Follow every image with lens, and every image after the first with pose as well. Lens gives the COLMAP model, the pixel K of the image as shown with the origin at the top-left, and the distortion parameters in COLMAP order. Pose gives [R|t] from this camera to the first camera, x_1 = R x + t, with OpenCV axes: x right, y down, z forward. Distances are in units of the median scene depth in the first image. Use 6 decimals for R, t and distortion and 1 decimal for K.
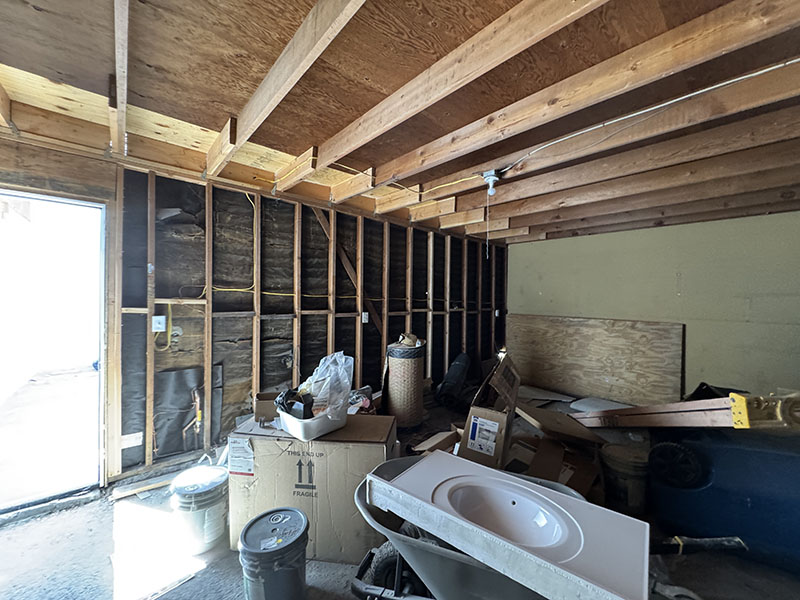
lens RADIAL K [[320.9, 0, 399.3], [0, 320.9, 300.0], [0, 0, 1]] dist [-0.001989, 0.002026]
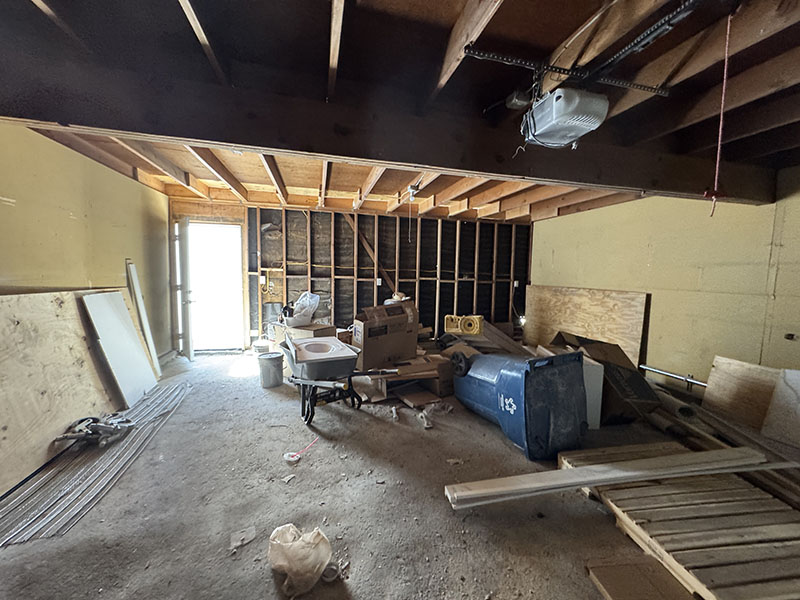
lens RADIAL K [[320.9, 0, 400.1], [0, 320.9, 299.7], [0, 0, 1]] dist [-0.001989, 0.002026]
pose [[0.890867, 0.039902, -0.452507, 0.706483], [-0.008944, 0.997482, 0.070349, 0.032546], [0.454175, -0.058625, 0.888981, -0.328008]]
